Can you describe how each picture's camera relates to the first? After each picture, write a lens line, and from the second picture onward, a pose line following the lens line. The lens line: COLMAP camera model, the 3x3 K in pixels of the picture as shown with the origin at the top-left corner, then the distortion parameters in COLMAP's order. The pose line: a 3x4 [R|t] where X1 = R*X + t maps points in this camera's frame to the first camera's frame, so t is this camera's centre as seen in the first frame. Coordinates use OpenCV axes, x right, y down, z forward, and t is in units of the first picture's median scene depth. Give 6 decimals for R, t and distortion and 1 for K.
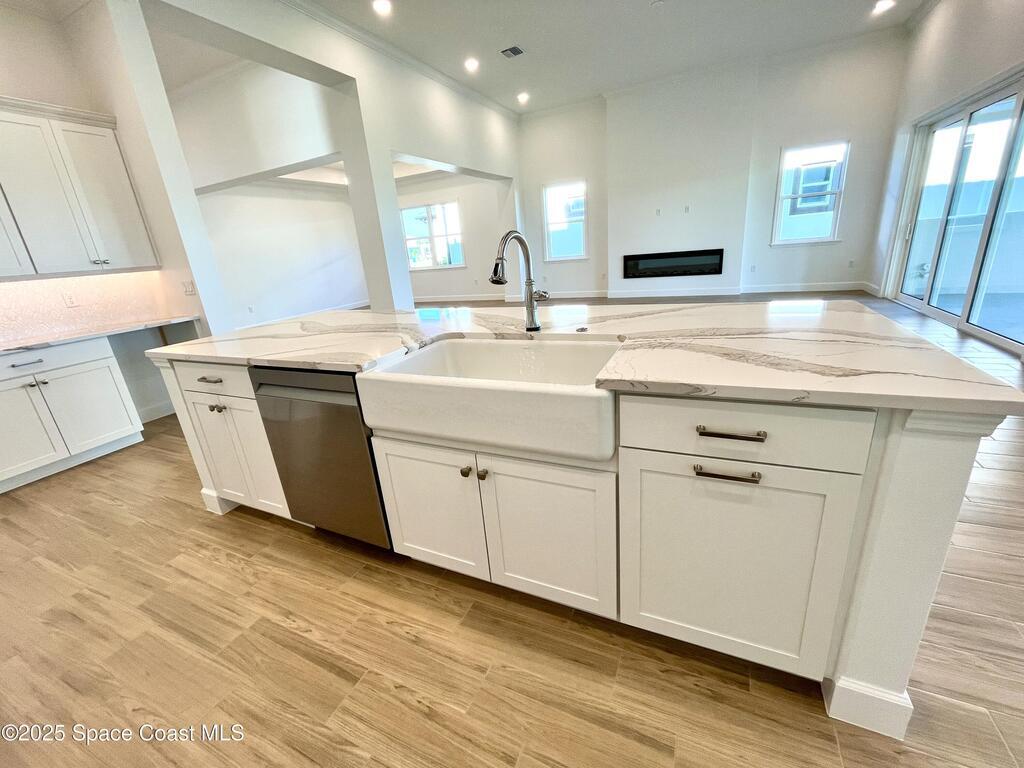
lens RADIAL K [[414.7, 0, 512.0], [0, 414.7, 384.0], [0, 0, 1]] dist [-0.001675, -0.000259]
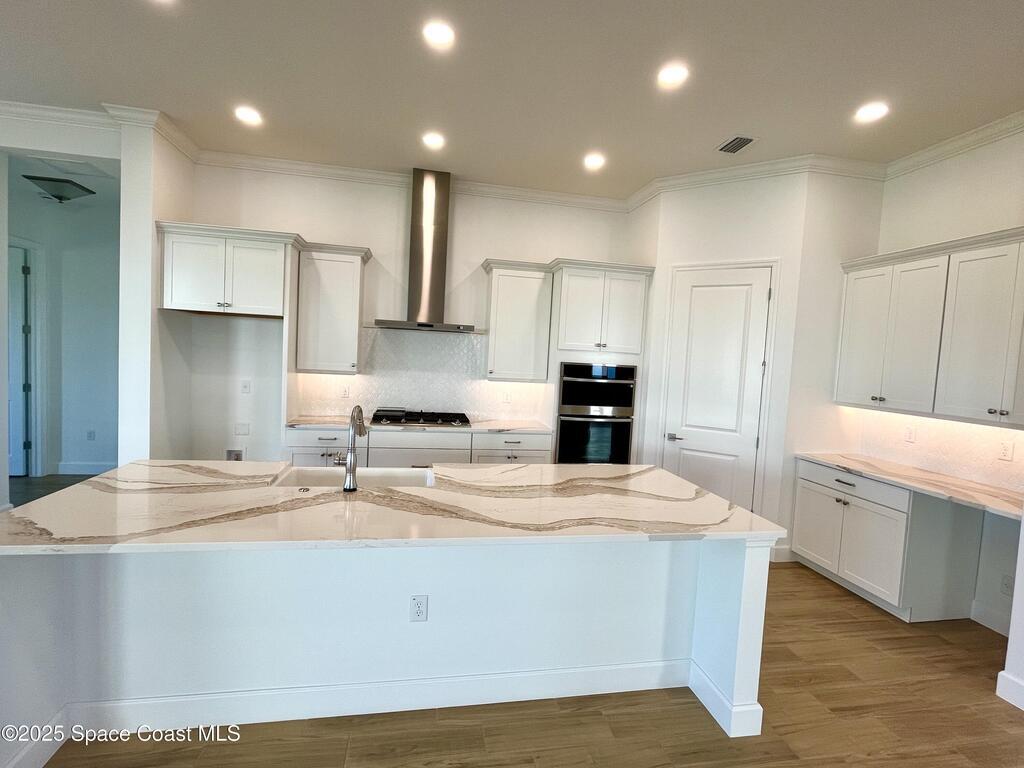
lens RADIAL K [[491.8, 0, 512.0], [0, 491.8, 384.0], [0, 0, 1]] dist [-0.000696, -0.000034]
pose [[-0.808997, 0.079729, -0.582381, 0.269264], [-0.165227, 0.919969, 0.355466, -0.564106], [0.564113, 0.383796, -0.731079, 1.250684]]
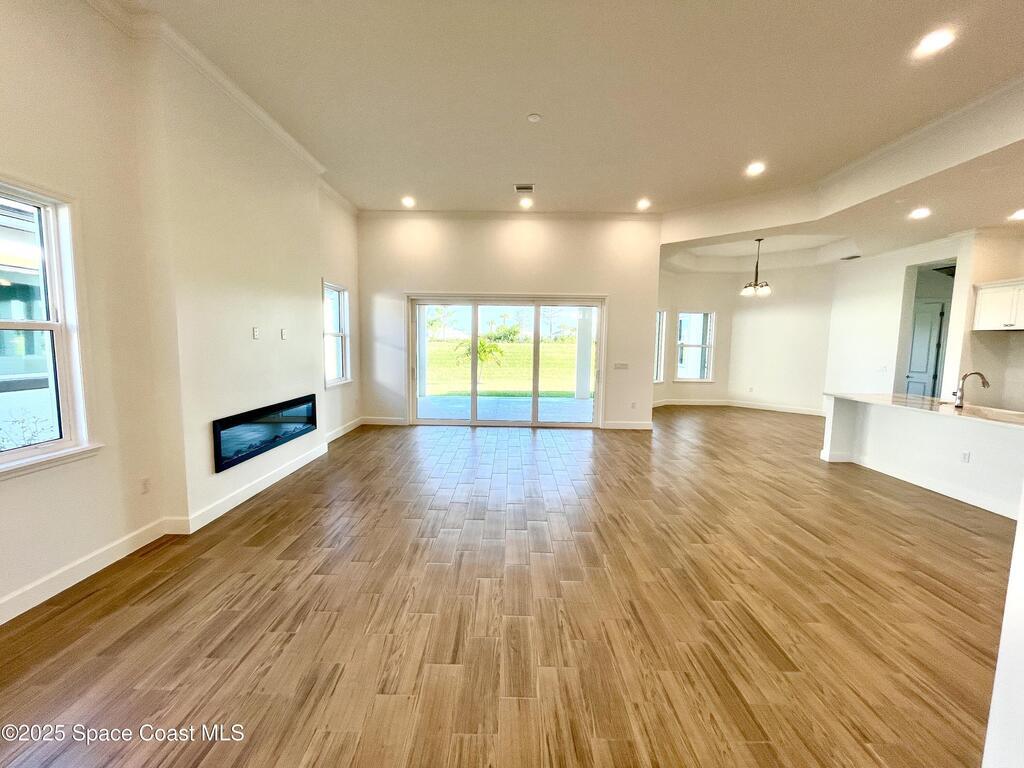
lens RADIAL K [[414.7, 0, 512.0], [0, 414.7, 384.0], [0, 0, 1]] dist [-0.001675, -0.000259]
pose [[-0.440104, -0.010472, 0.897886, -0.614925], [0.303081, 0.939519, 0.159515, -0.906035], [-0.845251, 0.342336, -0.410313, 2.581359]]
